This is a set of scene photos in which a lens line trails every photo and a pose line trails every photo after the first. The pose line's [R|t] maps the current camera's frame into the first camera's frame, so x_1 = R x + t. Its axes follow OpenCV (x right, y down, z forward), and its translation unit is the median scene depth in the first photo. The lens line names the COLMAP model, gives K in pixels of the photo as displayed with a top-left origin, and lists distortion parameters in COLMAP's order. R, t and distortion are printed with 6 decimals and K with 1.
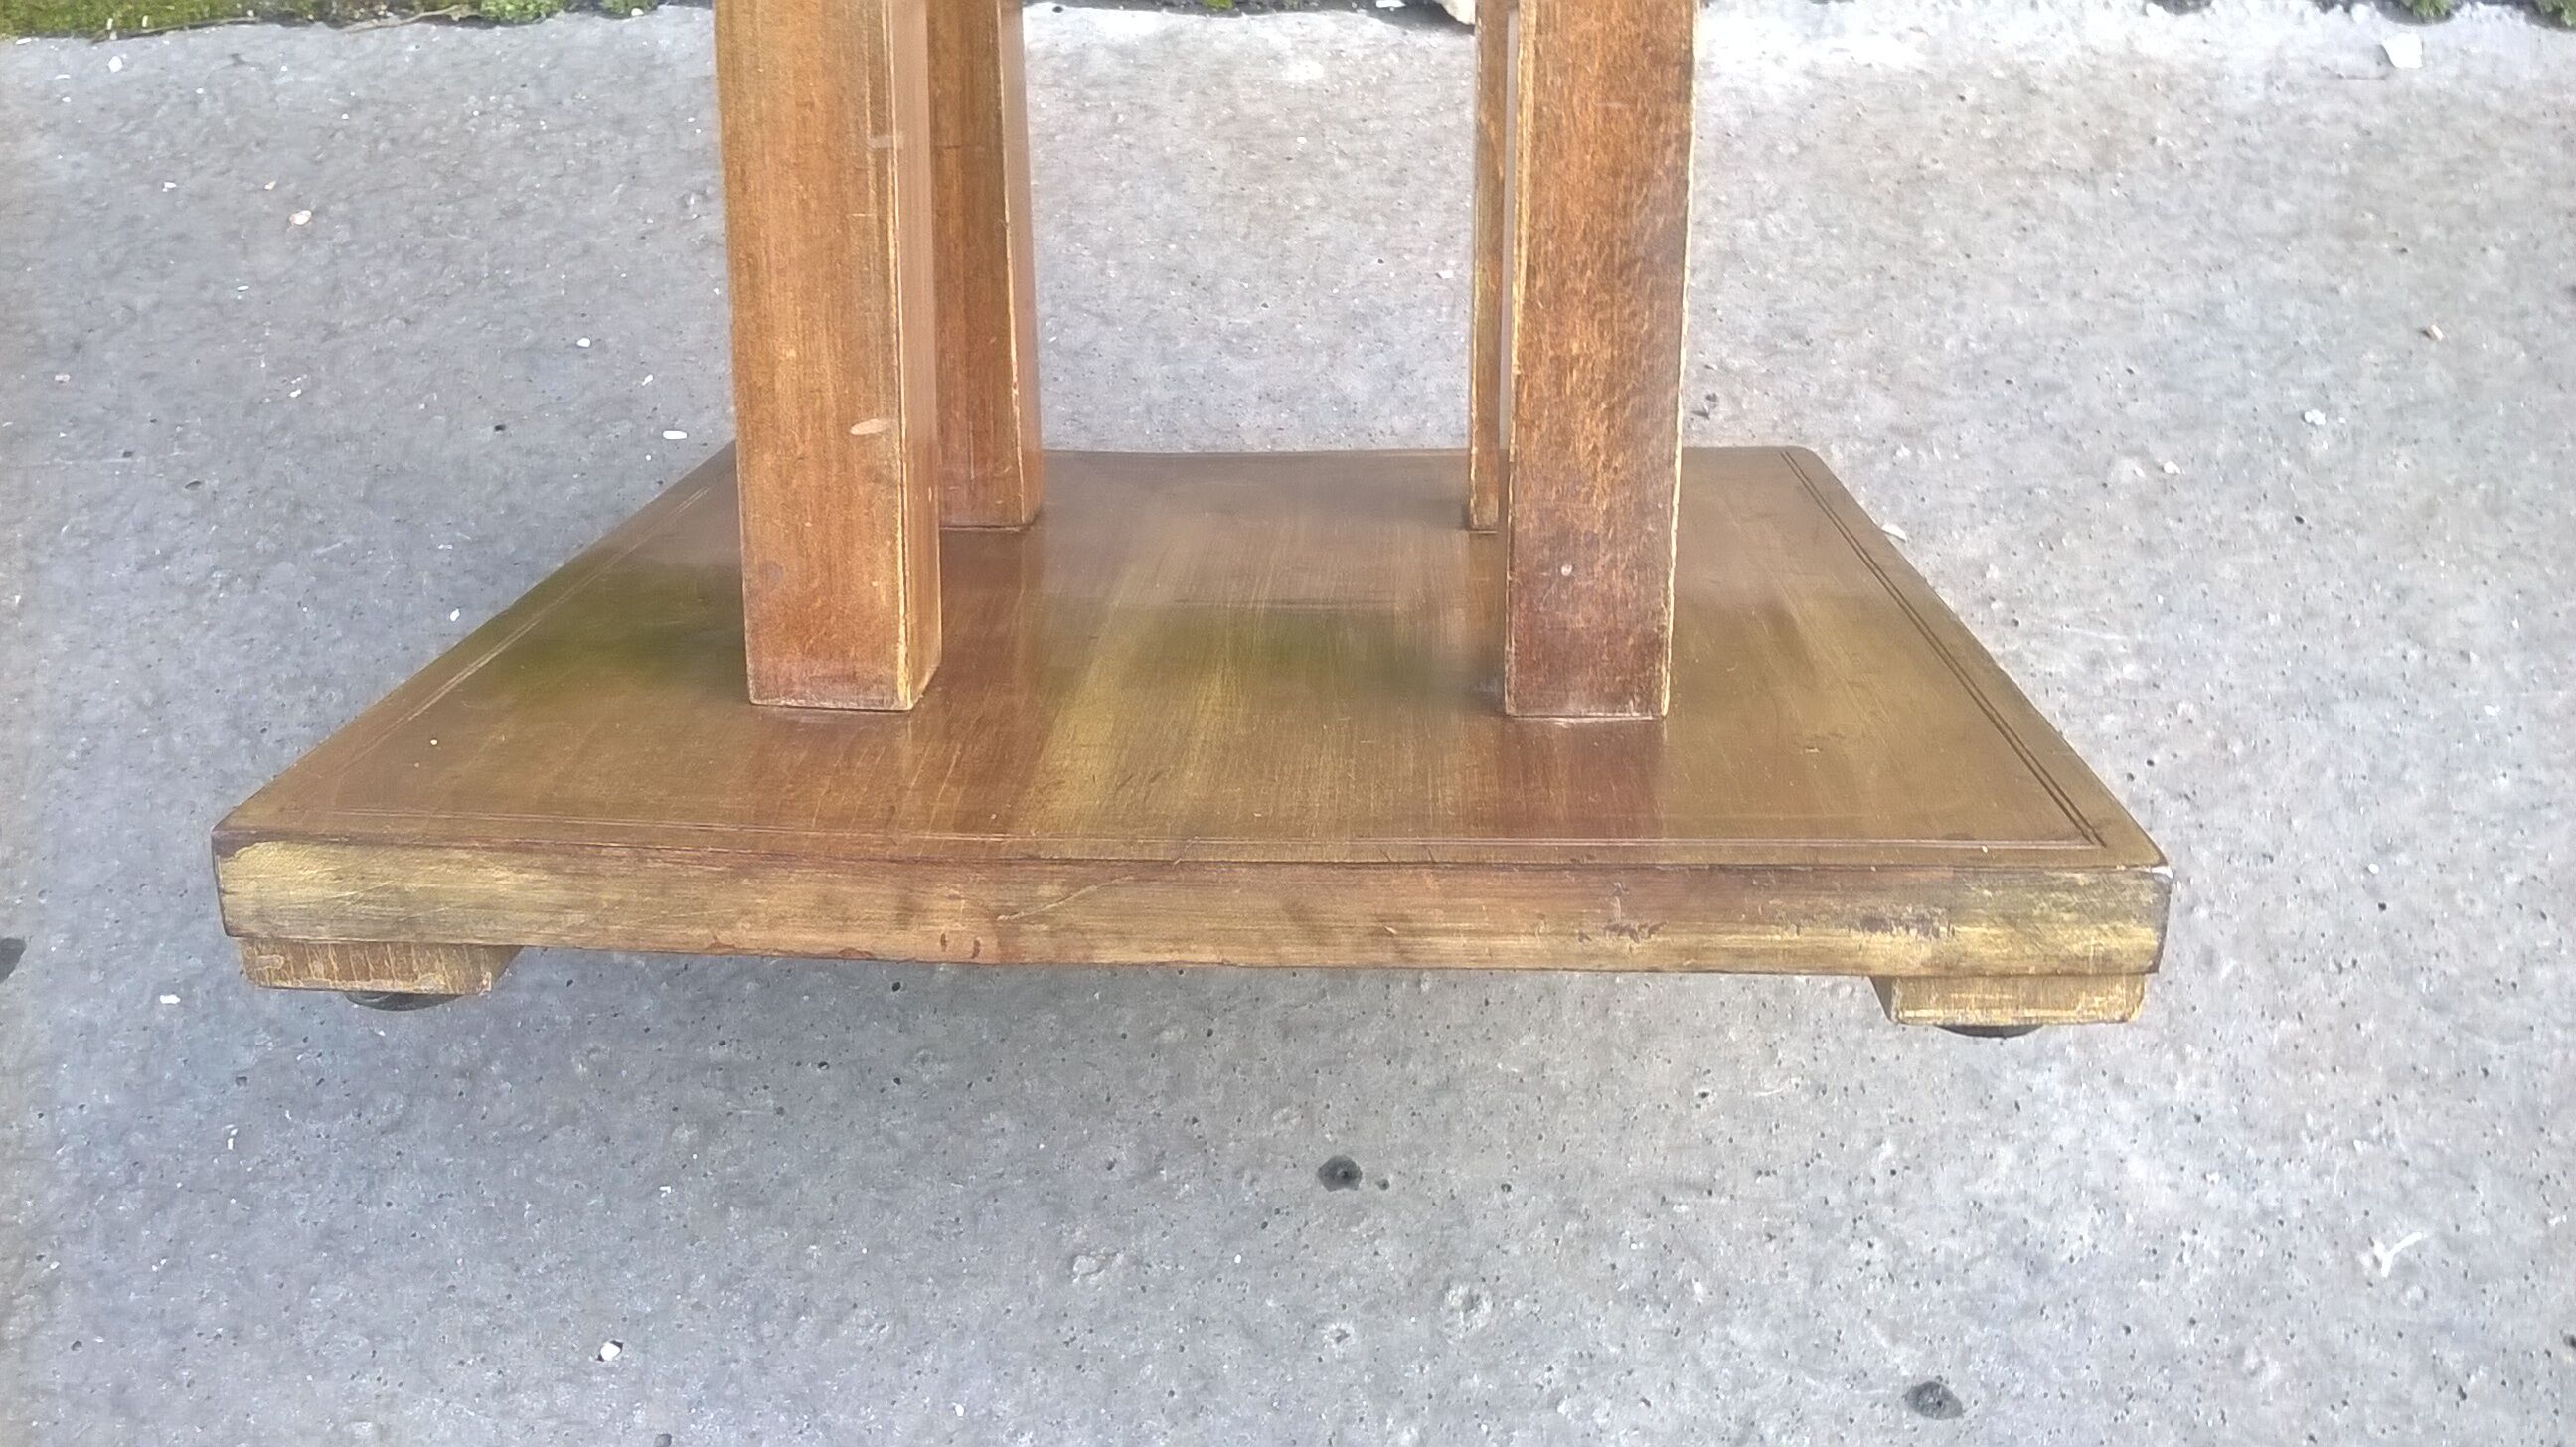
lens RADIAL K [[2286.7, 0, 1284.7], [0, 2286.7, 714.6], [0, 0, 1]] dist [0.018428, -0.121723]
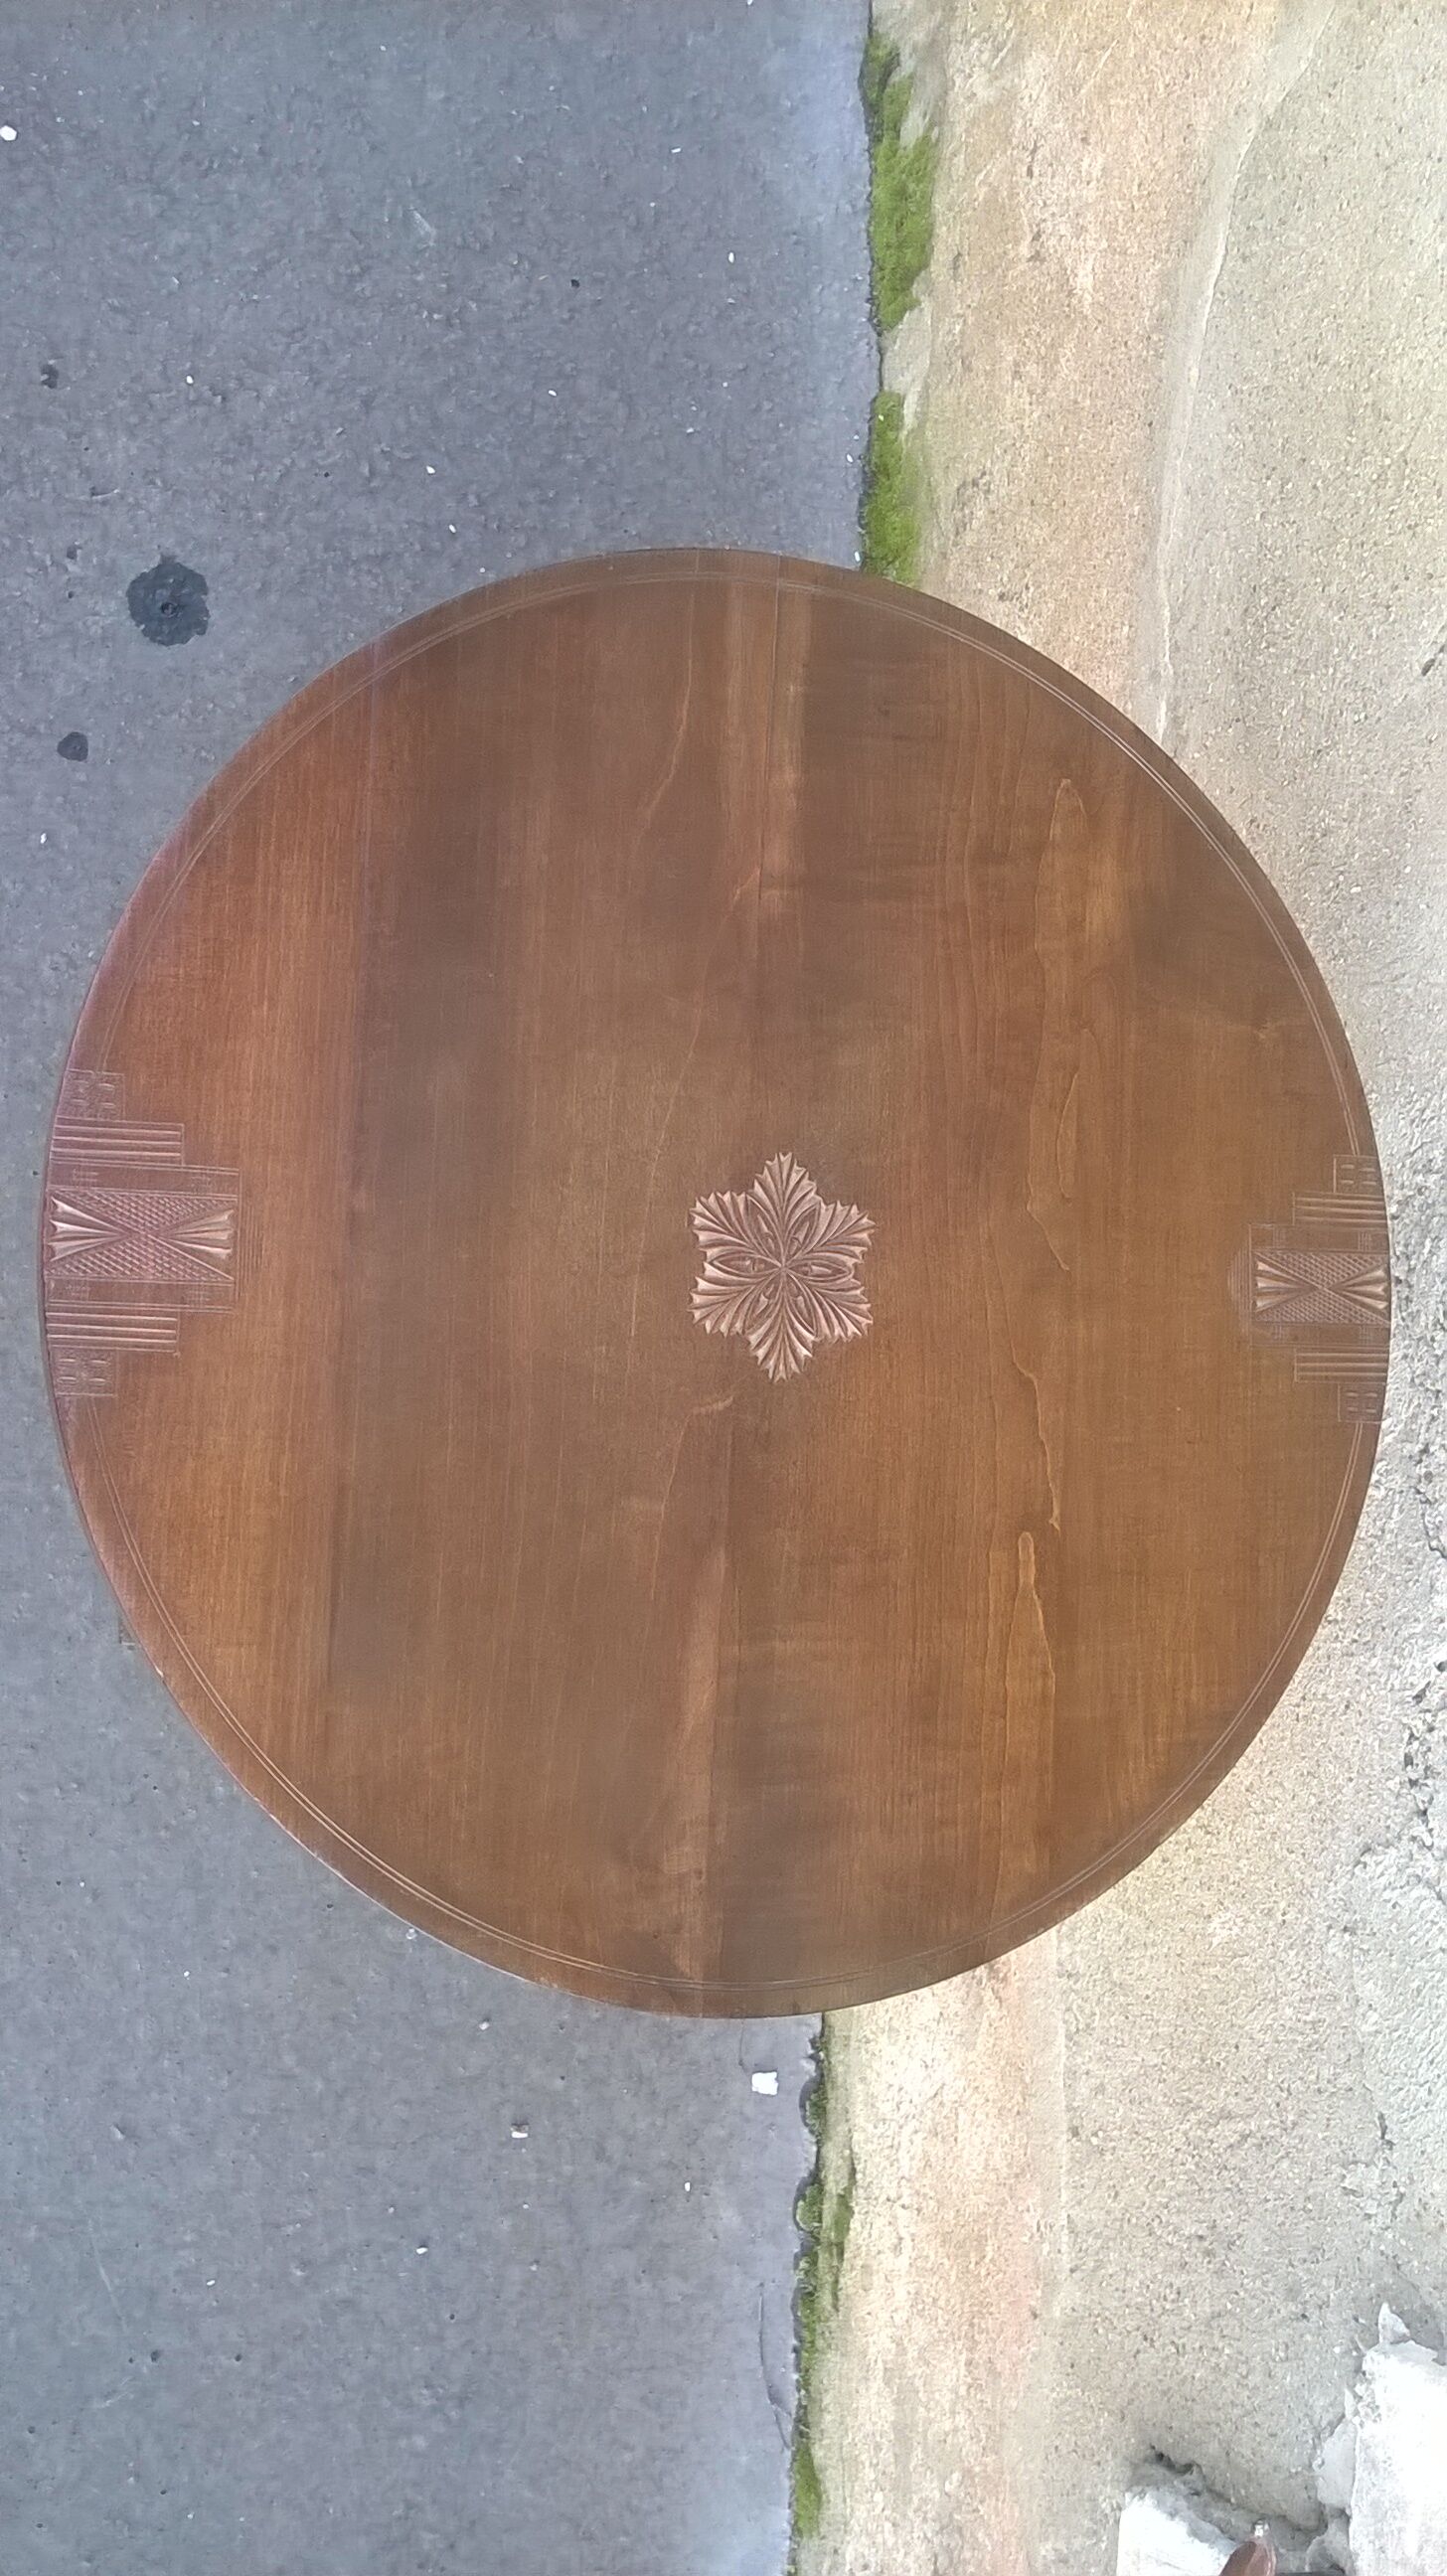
lens RADIAL K [[2286.7, 0, 722.1], [0, 2286.7, 1268.6], [0, 0, 1]] dist [0.018428, -0.121723]
pose [[-0.004279, 0.997624, -0.068761, 0.052948], [-0.923554, 0.022424, 0.382812, -1.059148], [0.383444, 0.065142, 0.921264, -0.596218]]
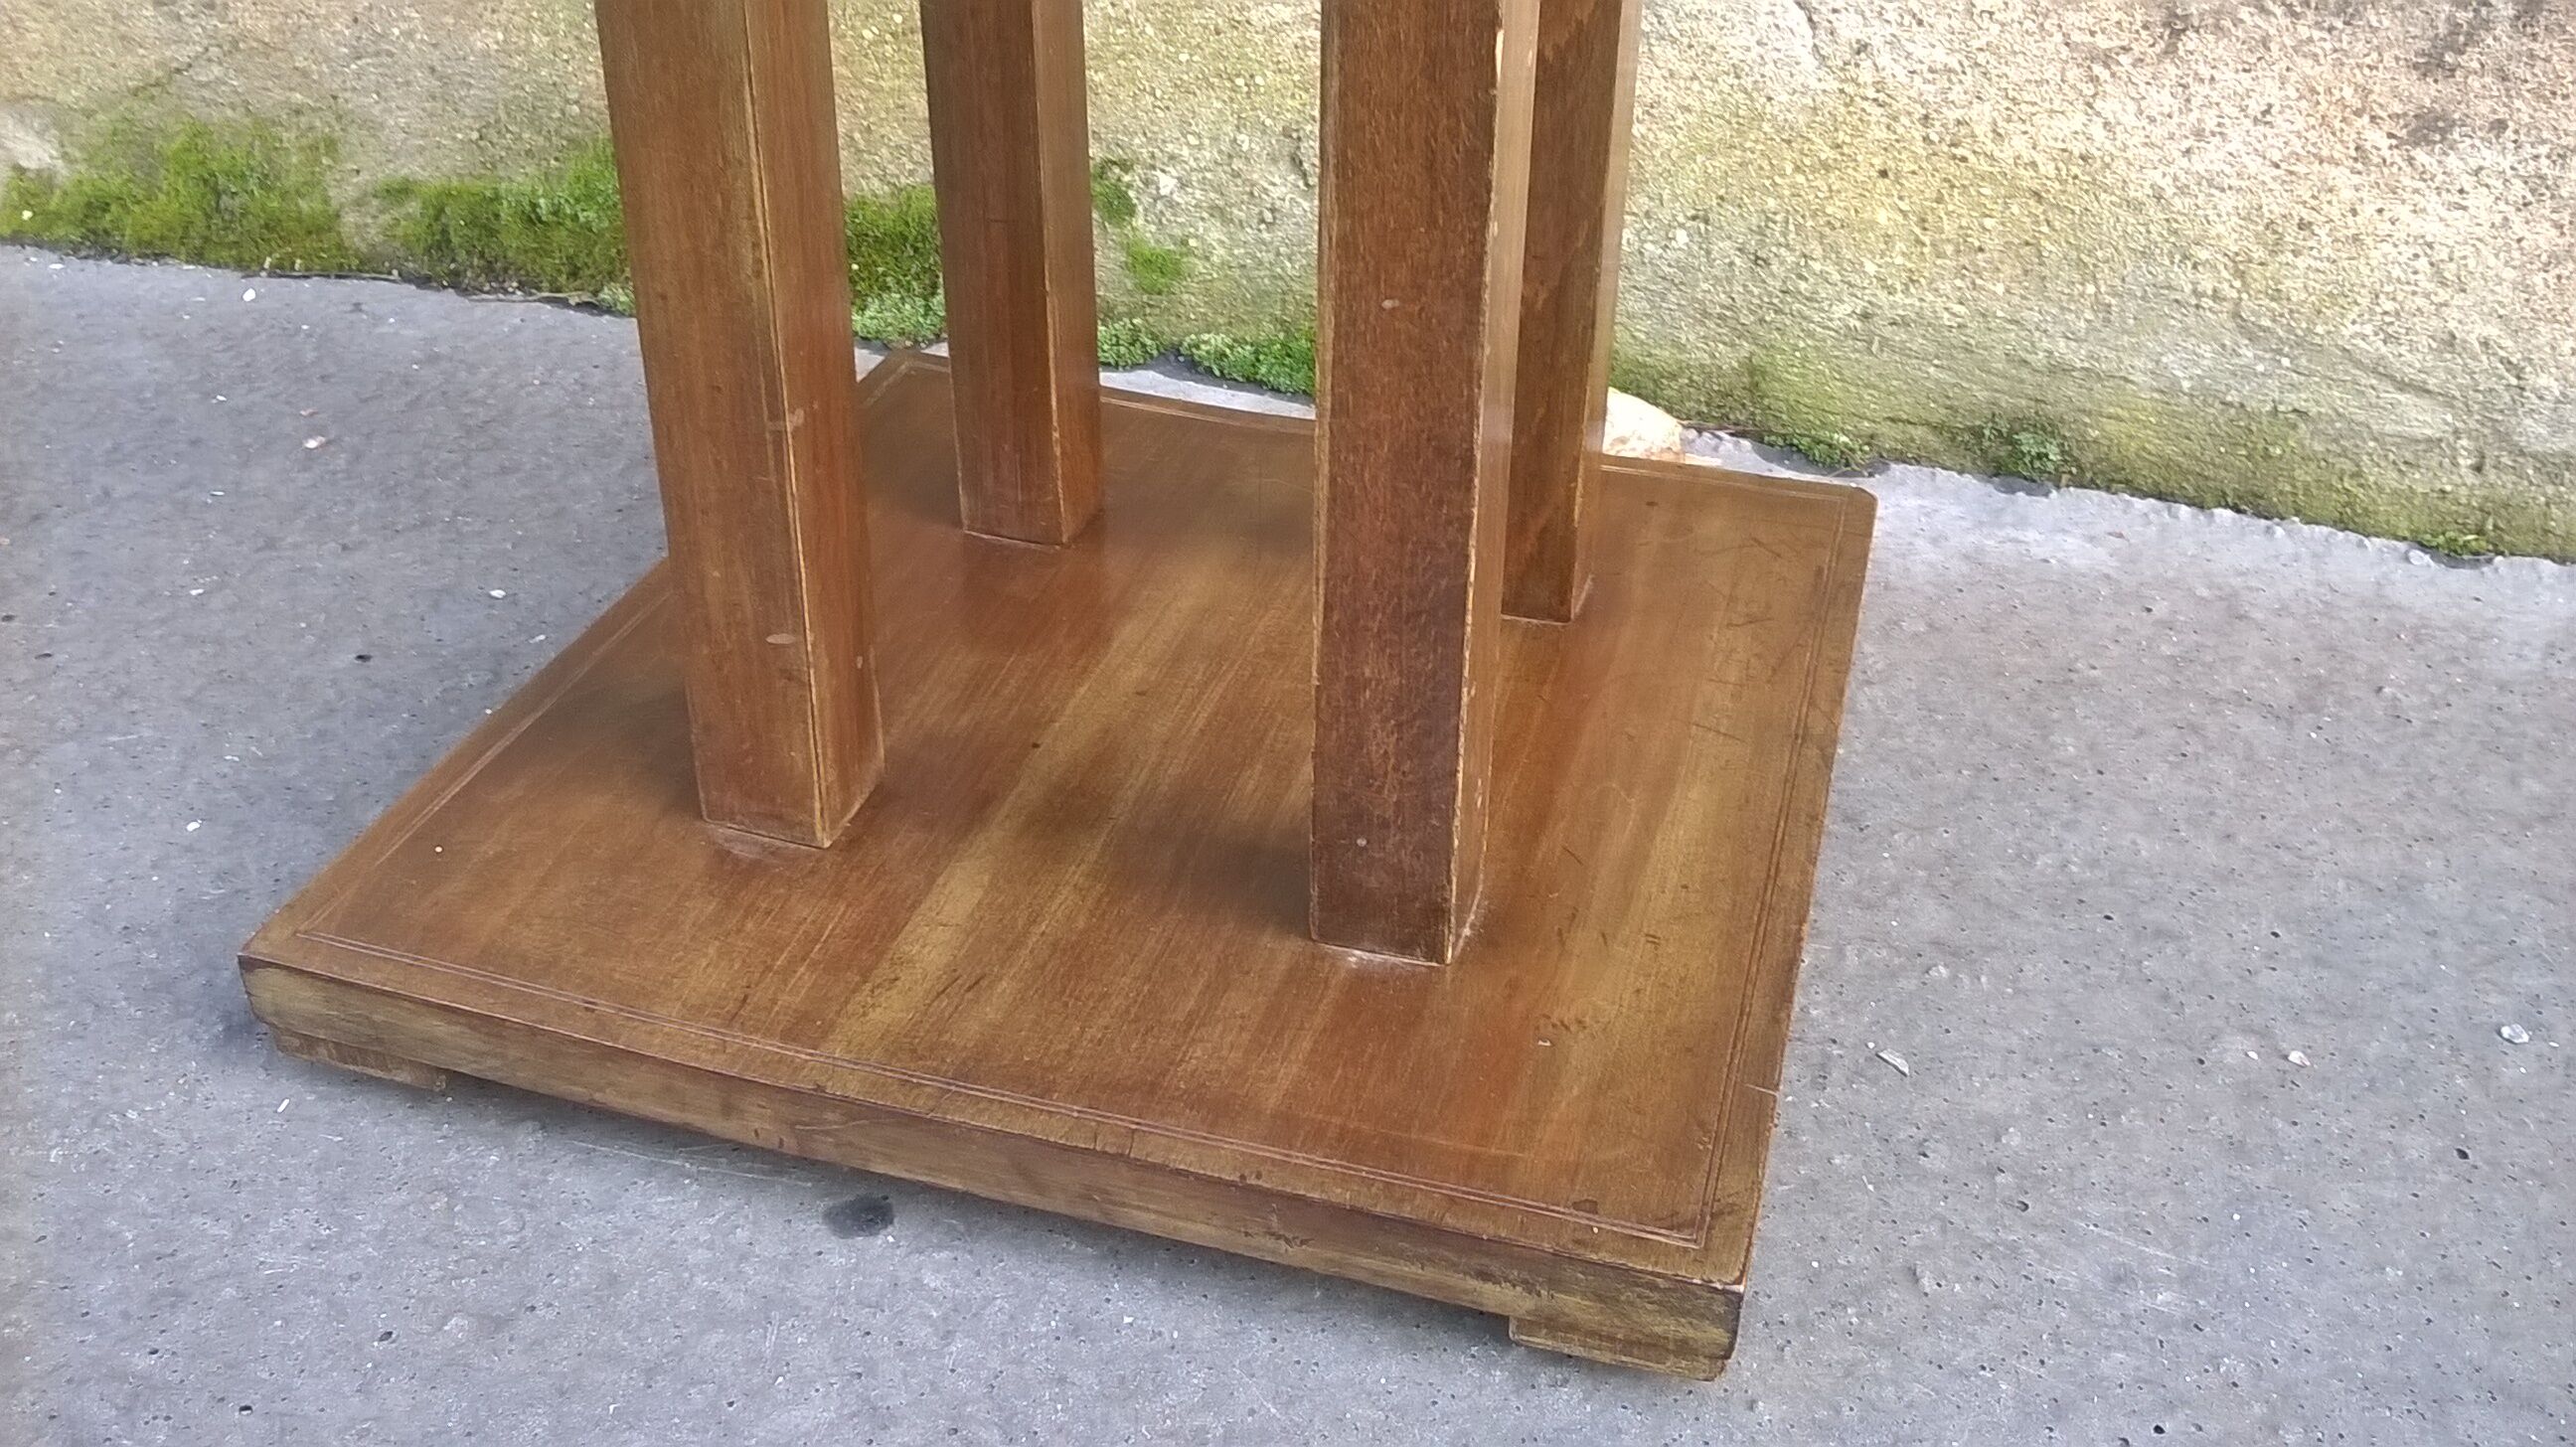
lens RADIAL K [[2286.7, 0, 1291.2], [0, 2286.7, 697.1], [0, 0, 1]] dist [0.018428, -0.121723]
pose [[0.966448, 0.166925, -0.195230, 0.192835], [-0.211728, 0.948021, -0.237545, 0.026755], [0.145430, 0.270910, 0.951555, 0.207786]]
